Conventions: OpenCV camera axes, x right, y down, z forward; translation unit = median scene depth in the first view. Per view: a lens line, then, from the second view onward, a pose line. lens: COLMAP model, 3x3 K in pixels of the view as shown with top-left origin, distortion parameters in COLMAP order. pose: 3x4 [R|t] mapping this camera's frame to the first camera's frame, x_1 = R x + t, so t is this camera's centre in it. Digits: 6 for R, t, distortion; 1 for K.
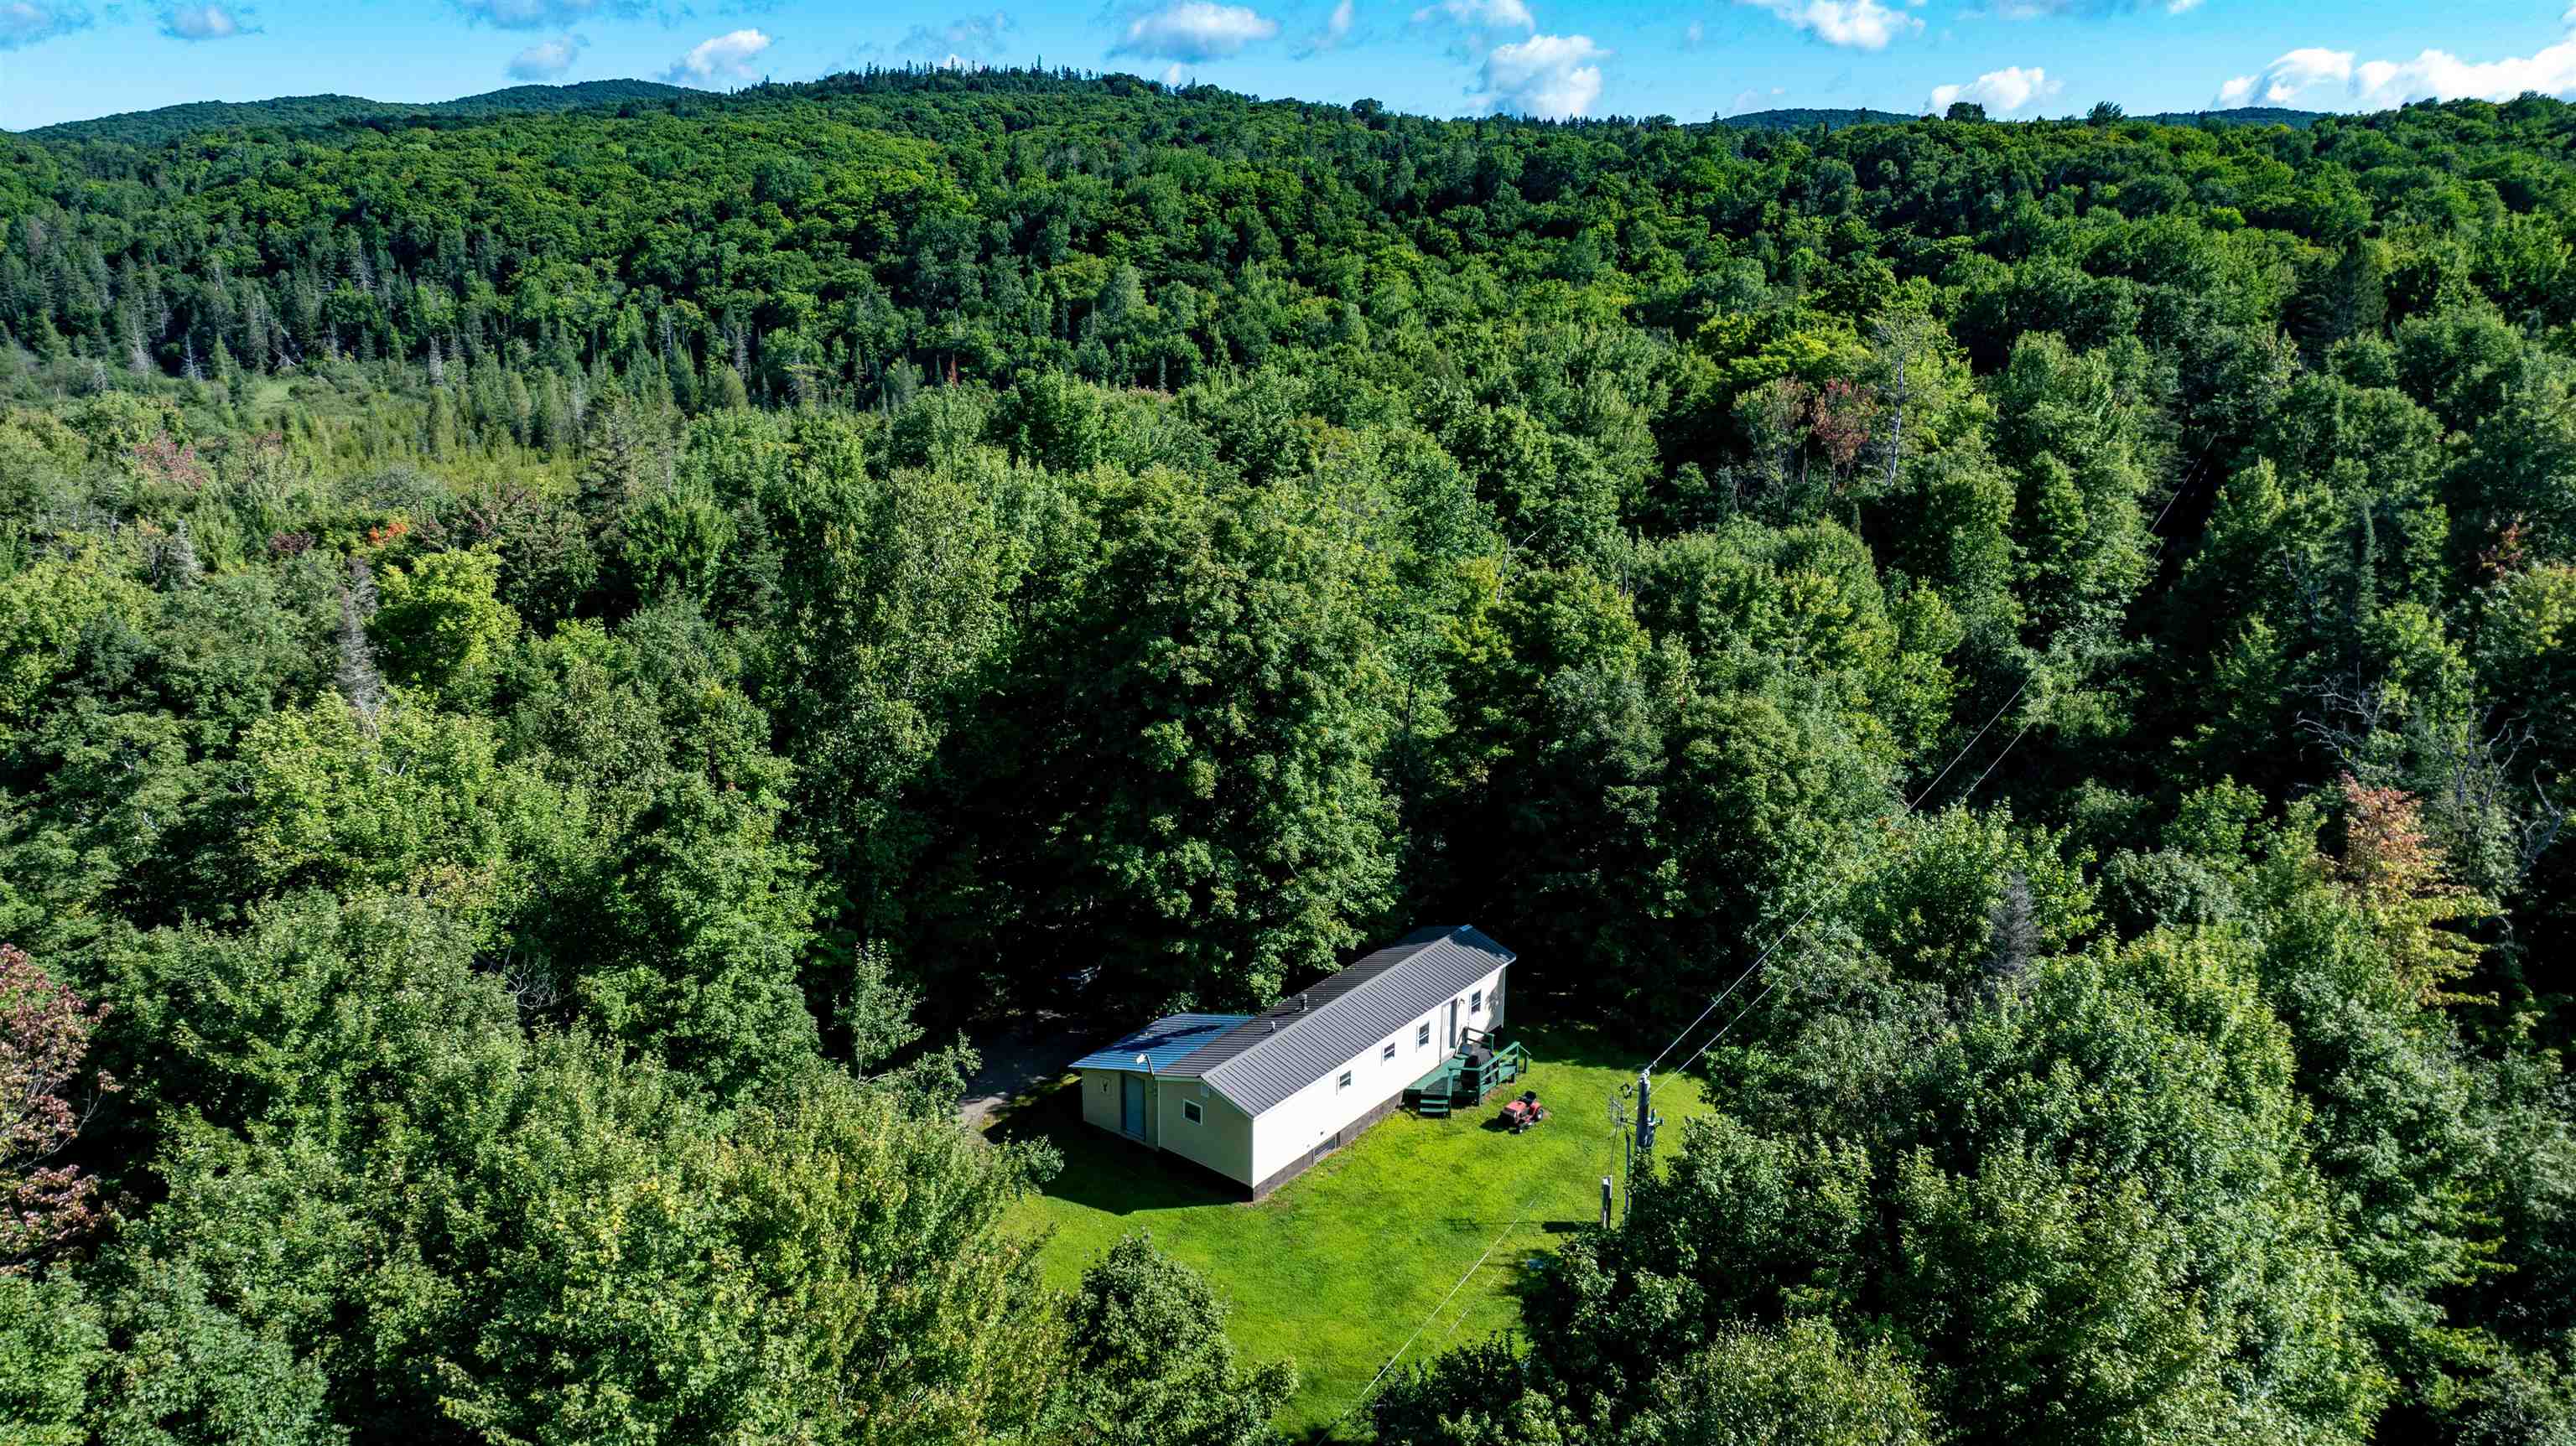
lens RADIAL K [[1804.2, 0, 1288.0], [0, 1804.2, 723.0], [0, 0, 1]] dist [-0.026238, 0.002245]
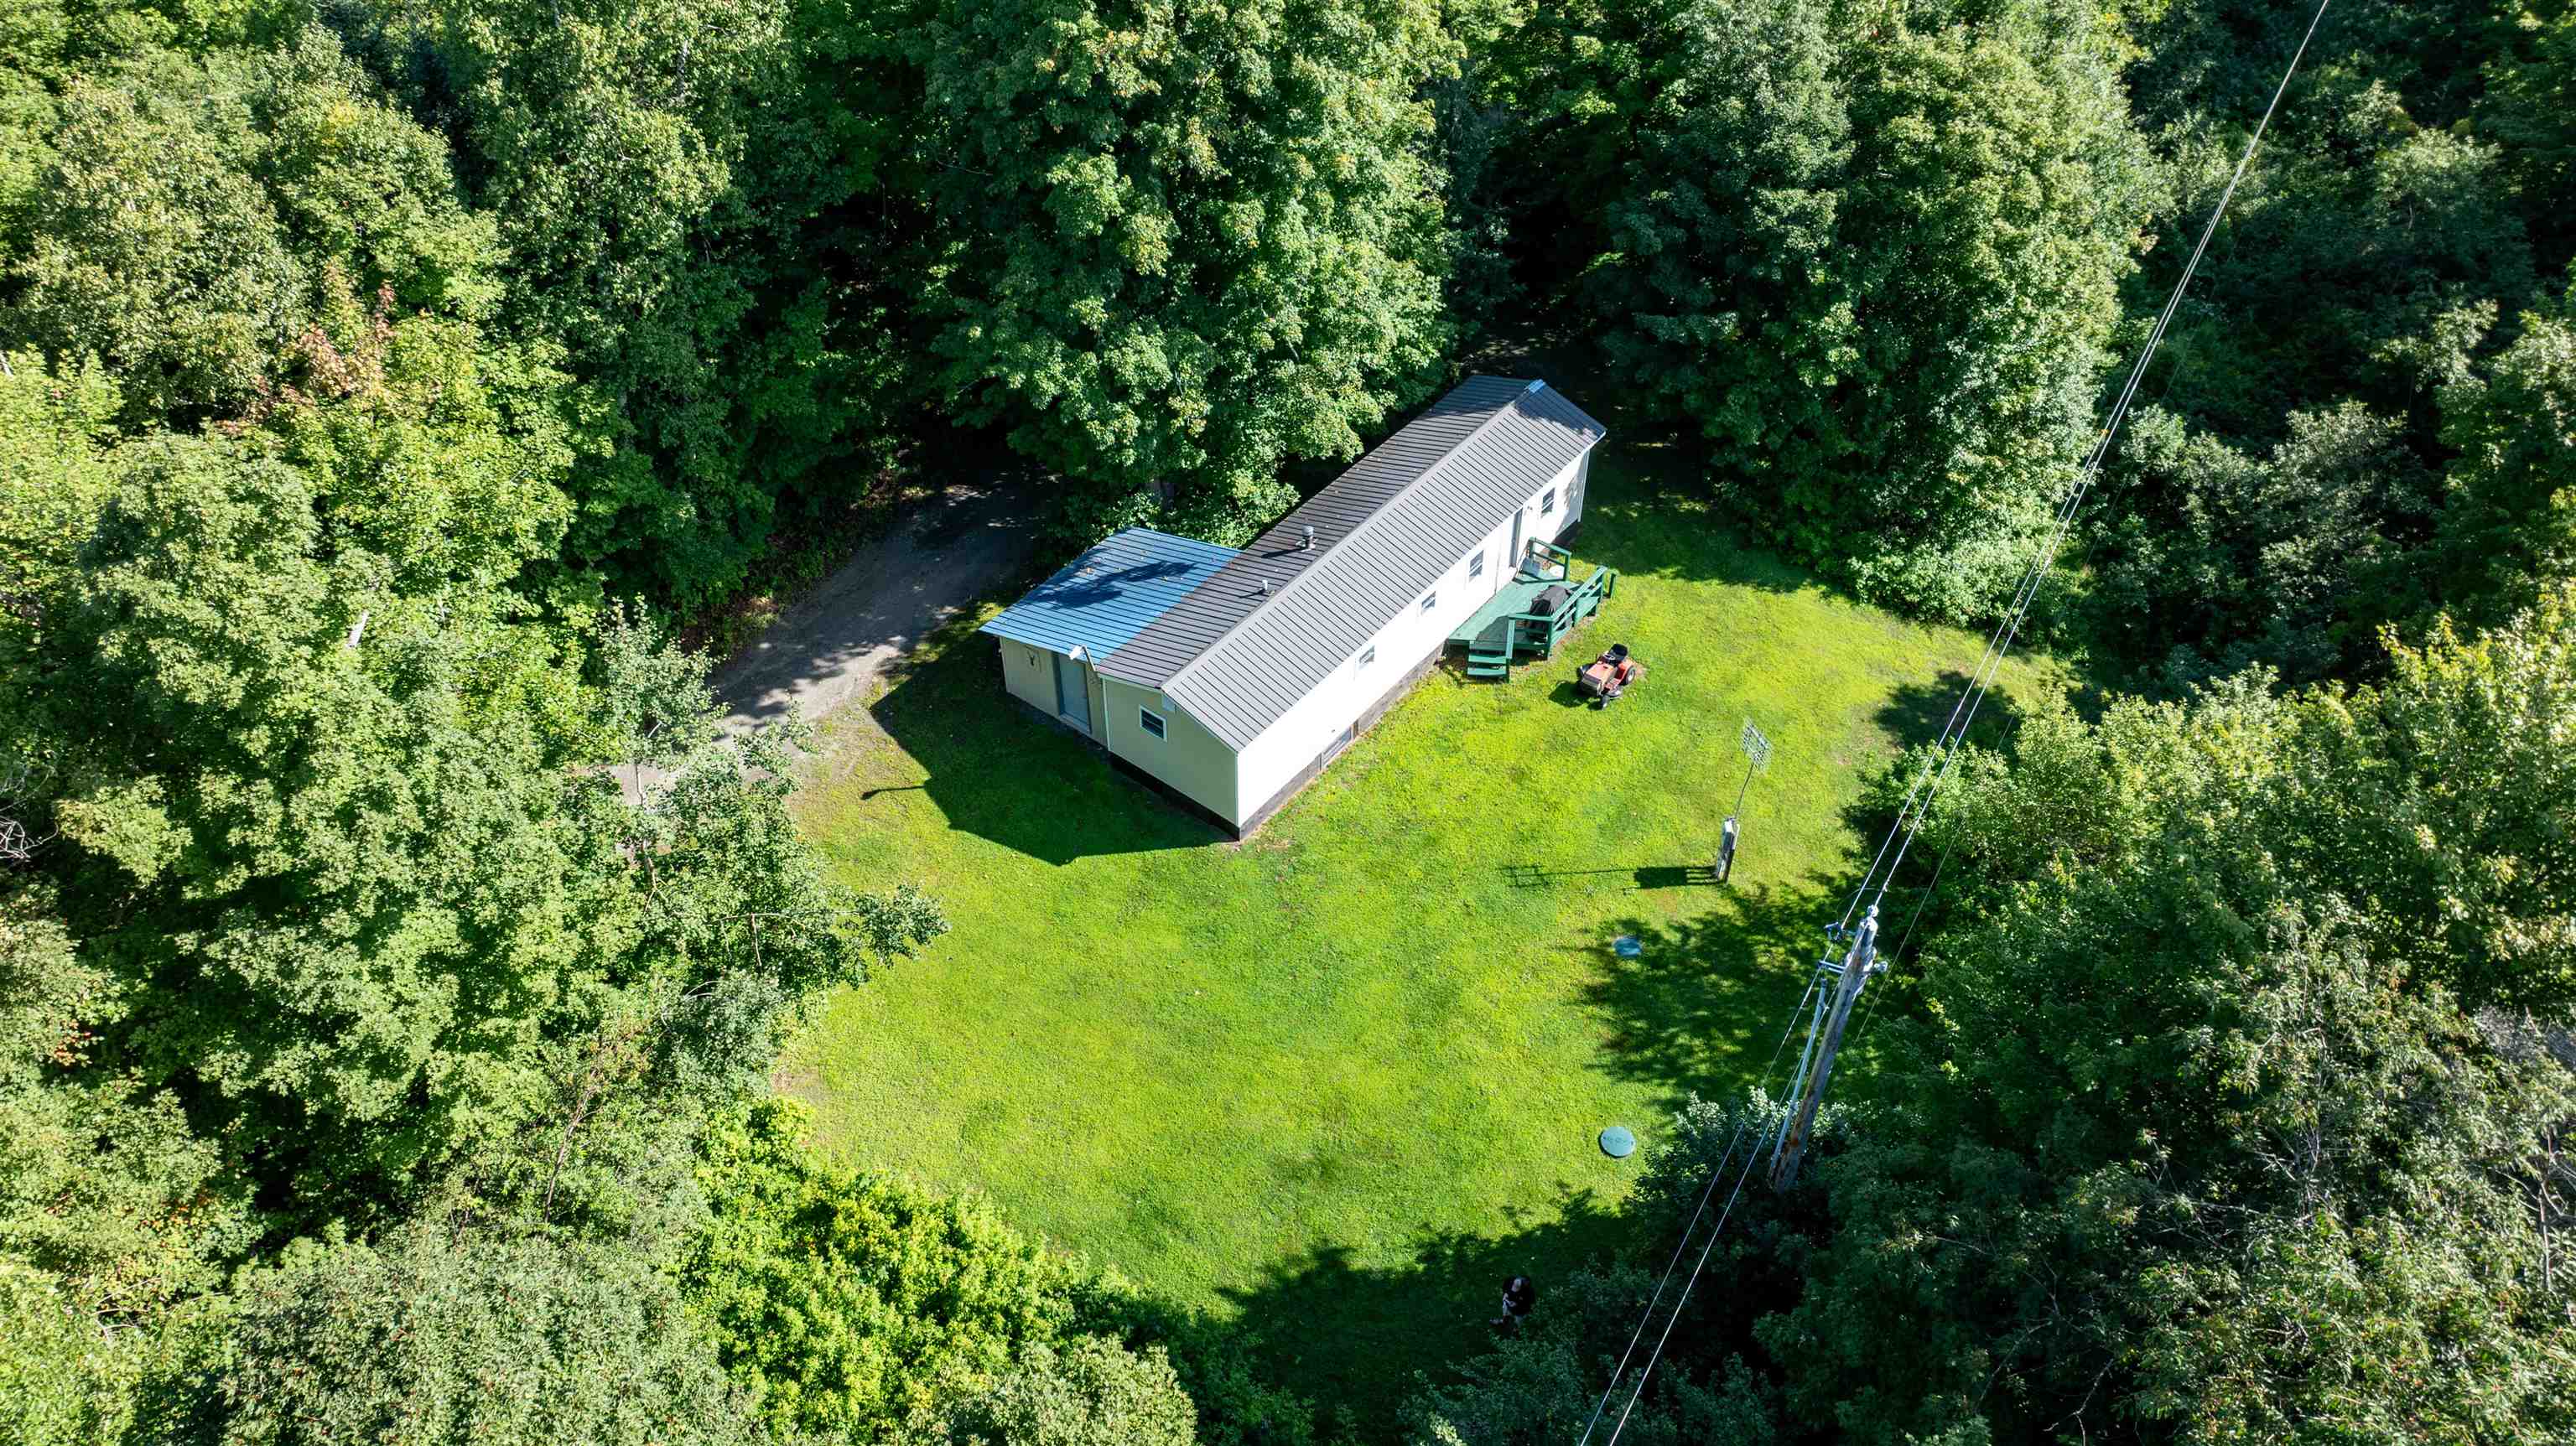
lens RADIAL K [[1804.2, 0, 1288.0], [0, 1804.2, 723.0], [0, 0, 1]] dist [-0.026238, 0.002245]
pose [[0.999988, -0.004621, -0.001558, 0.001514], [0.004830, 0.894216, 0.447609, -0.093212], [-0.000676, -0.447611, 0.894228, 0.334225]]
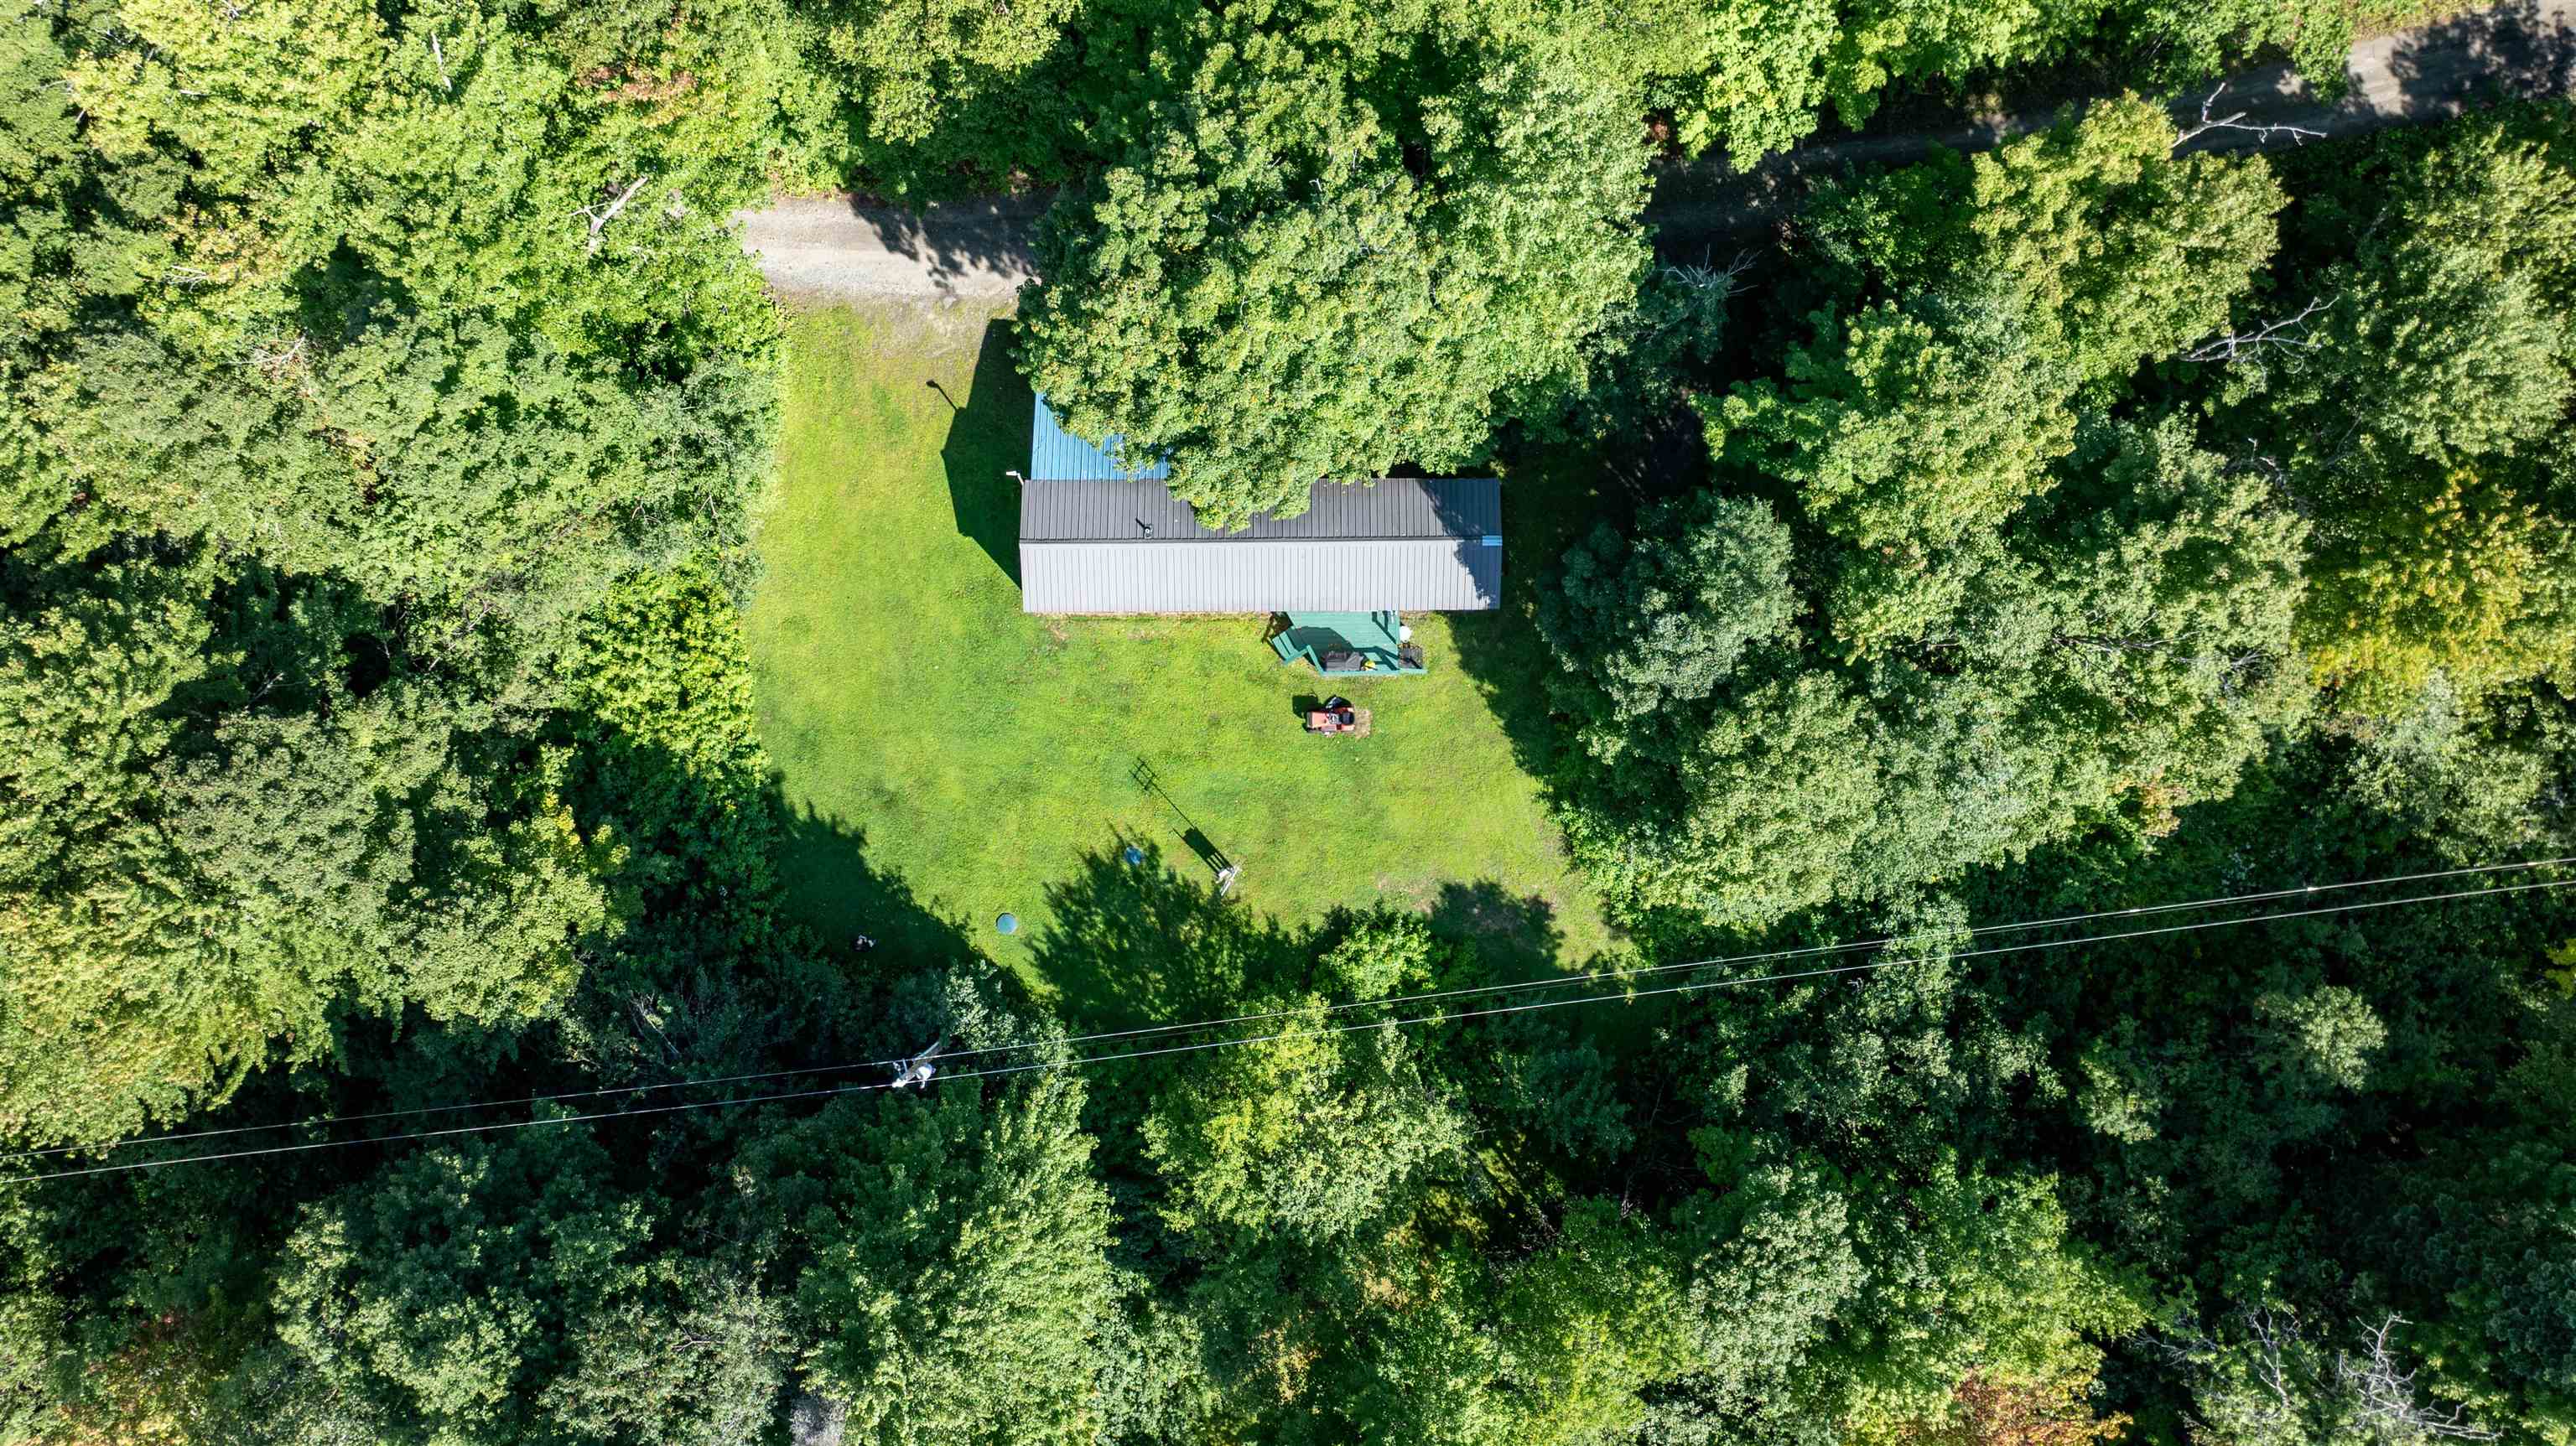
lens RADIAL K [[1804.2, 0, 1288.0], [0, 1804.2, 723.0], [0, 0, 1]] dist [-0.026238, 0.002245]
pose [[0.618154, 0.785890, -0.016184, 0.130890], [-0.215526, 0.189253, 0.957983, -0.730129], [0.755932, -0.588694, 0.286367, 0.685064]]
